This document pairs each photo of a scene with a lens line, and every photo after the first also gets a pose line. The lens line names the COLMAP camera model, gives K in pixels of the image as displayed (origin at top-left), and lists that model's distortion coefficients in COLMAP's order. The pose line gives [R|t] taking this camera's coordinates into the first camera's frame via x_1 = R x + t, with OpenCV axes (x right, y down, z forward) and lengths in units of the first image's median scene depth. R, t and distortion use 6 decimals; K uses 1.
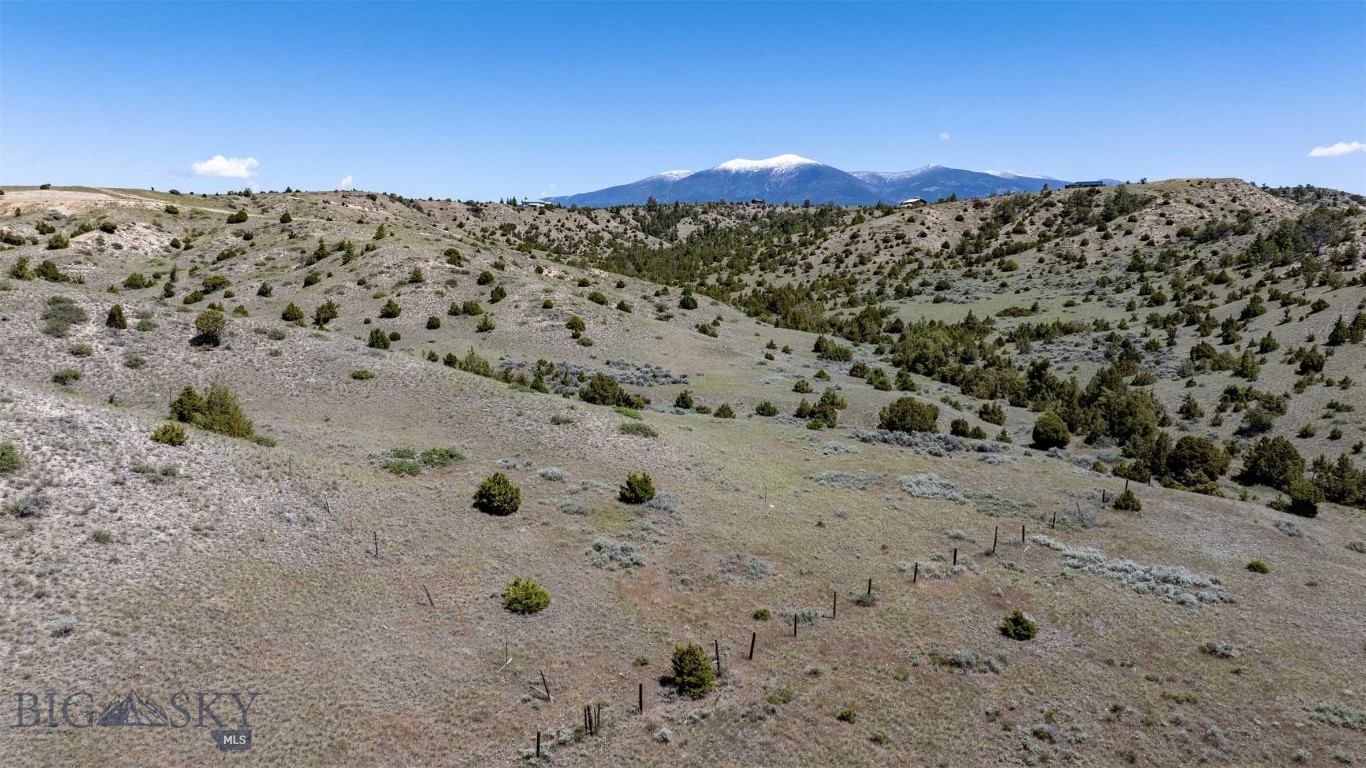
lens RADIAL K [[958.4, 0, 688.5], [0, 958.4, 377.6], [0, 0, 1]] dist [-0.017246, -0.008612]
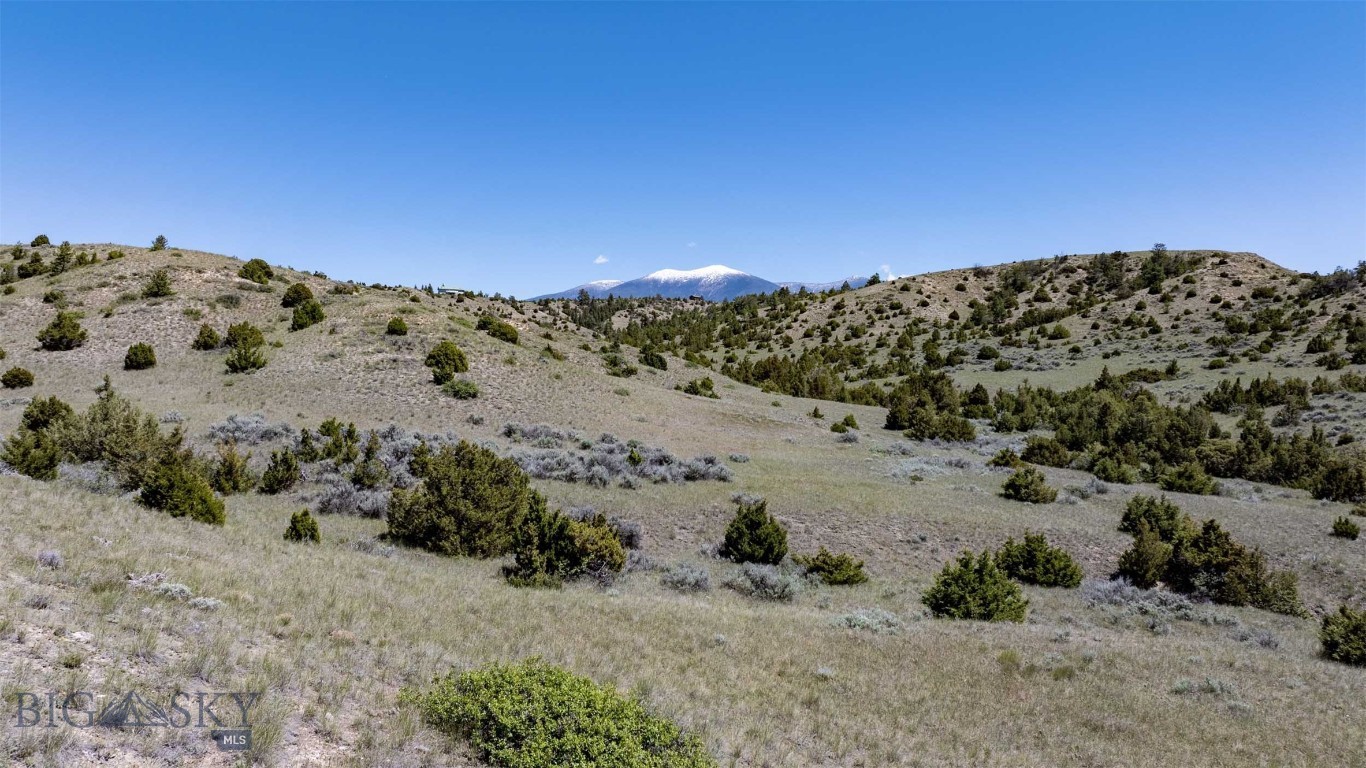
lens RADIAL K [[958.4, 0, 688.5], [0, 958.4, 377.6], [0, 0, 1]] dist [-0.017246, -0.008612]
pose [[0.997272, 0.000321, 0.073810, -0.014681], [0.008026, 0.993589, -0.112765, 0.002980], [-0.073374, 0.113049, 0.990876, 0.224970]]
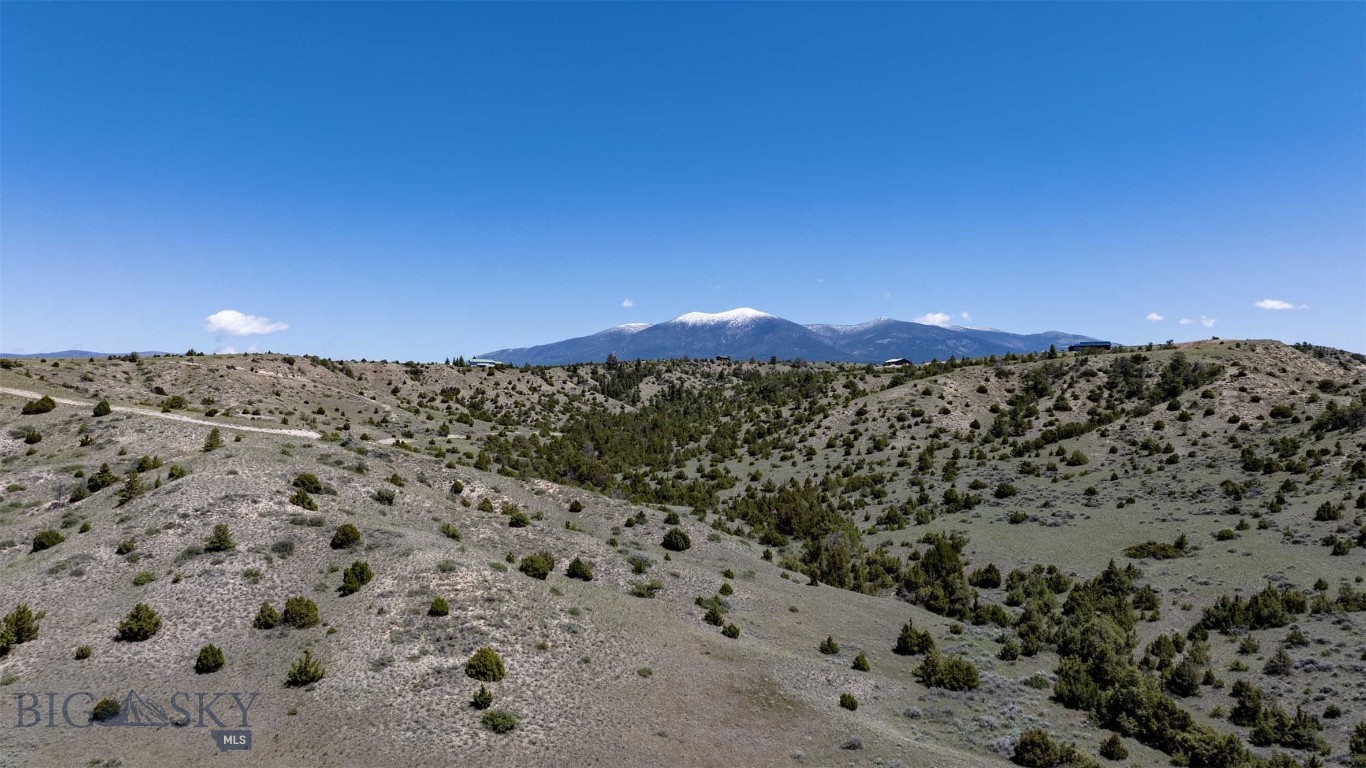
lens RADIAL K [[958.4, 0, 688.5], [0, 958.4, 377.6], [0, 0, 1]] dist [-0.017246, -0.008612]
pose [[0.999003, -0.001680, 0.044606, -0.013464], [0.008583, 0.987875, -0.155012, -0.053915], [-0.043805, 0.155241, 0.986905, 0.197781]]
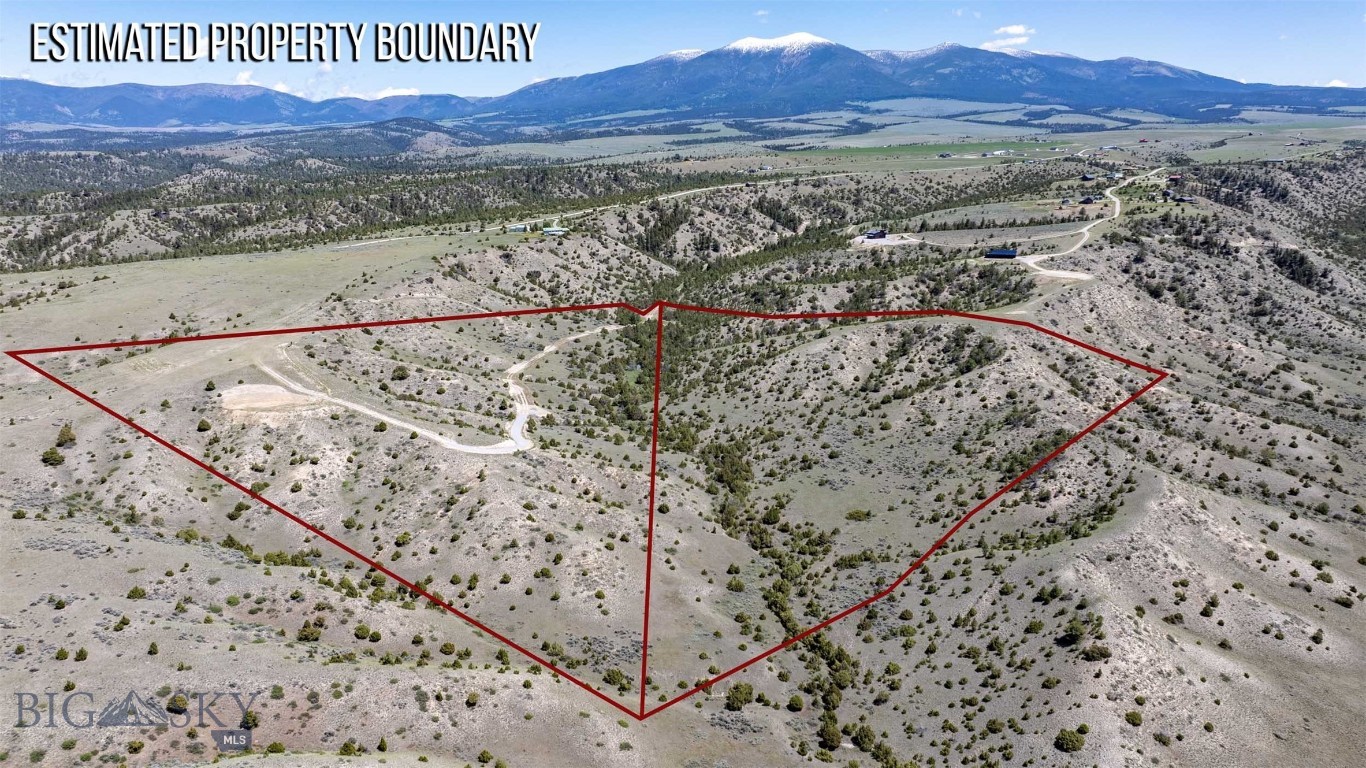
lens RADIAL K [[958.4, 0, 688.5], [0, 958.4, 377.6], [0, 0, 1]] dist [-0.017246, -0.008612]
pose [[0.999914, -0.003414, -0.012629, 0.040783], [0.005007, 0.991724, 0.128293, -0.325138], [0.012087, -0.128346, 0.991656, -0.398901]]
